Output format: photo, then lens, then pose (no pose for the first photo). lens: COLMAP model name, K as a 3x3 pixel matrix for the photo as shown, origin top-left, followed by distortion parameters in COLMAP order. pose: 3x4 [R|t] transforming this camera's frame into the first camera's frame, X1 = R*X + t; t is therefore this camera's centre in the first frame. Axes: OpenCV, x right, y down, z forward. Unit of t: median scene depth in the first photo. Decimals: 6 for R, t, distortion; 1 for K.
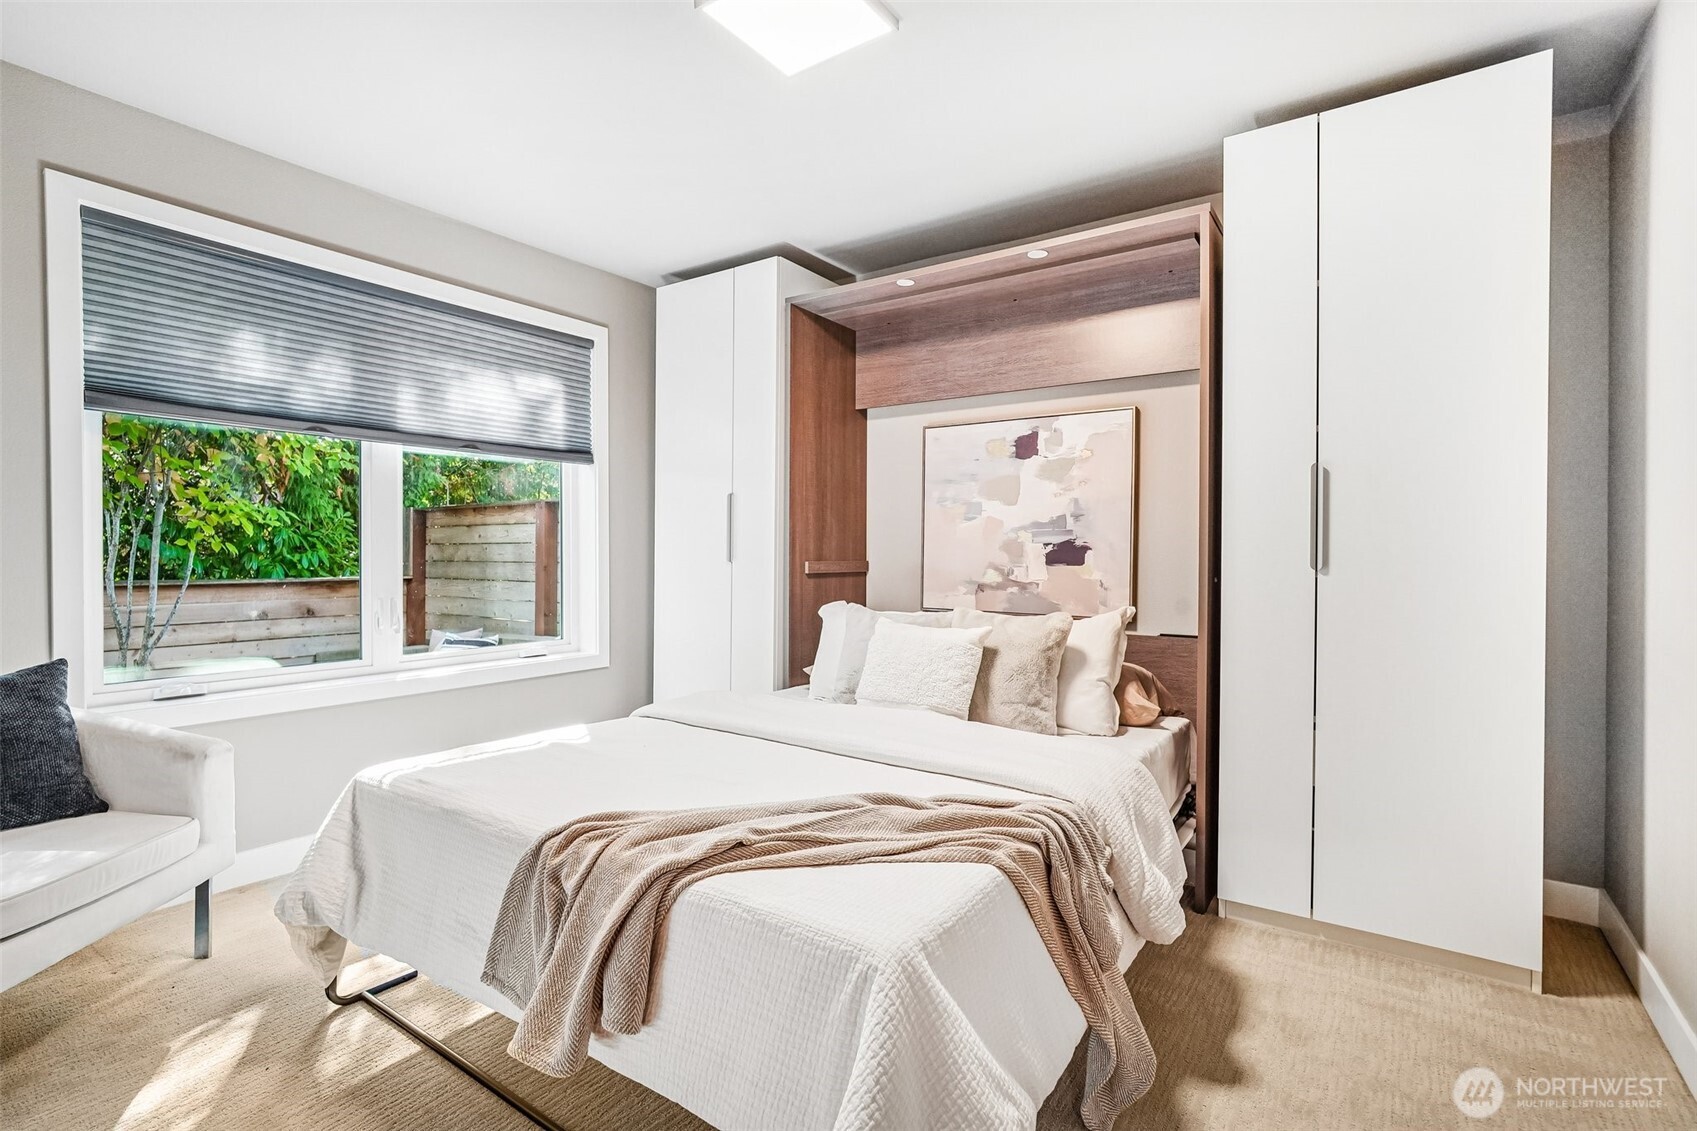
lens RADIAL K [[796.4, 0, 845.0], [0, 796.4, 559.6], [0, 0, 1]] dist [-0.006603, 0.001559]
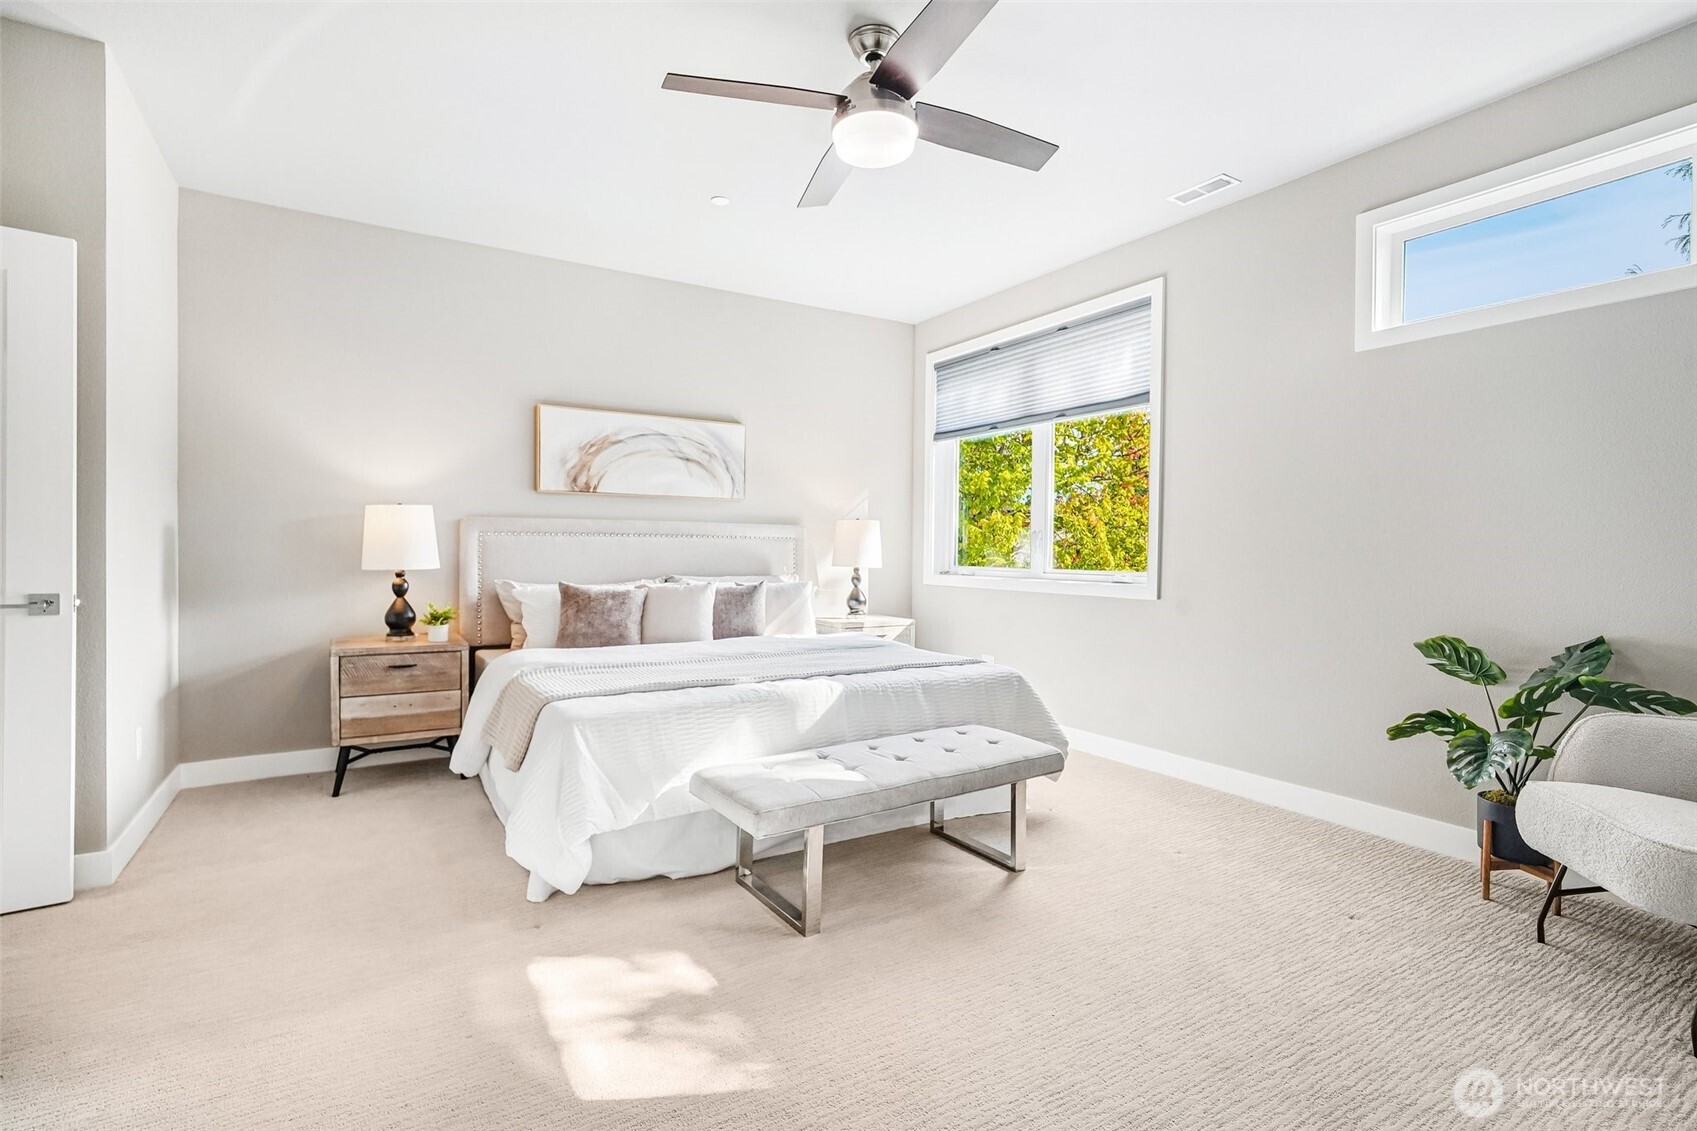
lens RADIAL K [[796.4, 0, 845.0], [0, 796.4, 559.6], [0, 0, 1]] dist [-0.006603, 0.001559]
pose [[-0.390740, 0.004124, -0.920492, 1.047911], [-0.021222, 0.999684, 0.013487, 0.118601], [0.920257, 0.024804, -0.390529, 1.176937]]
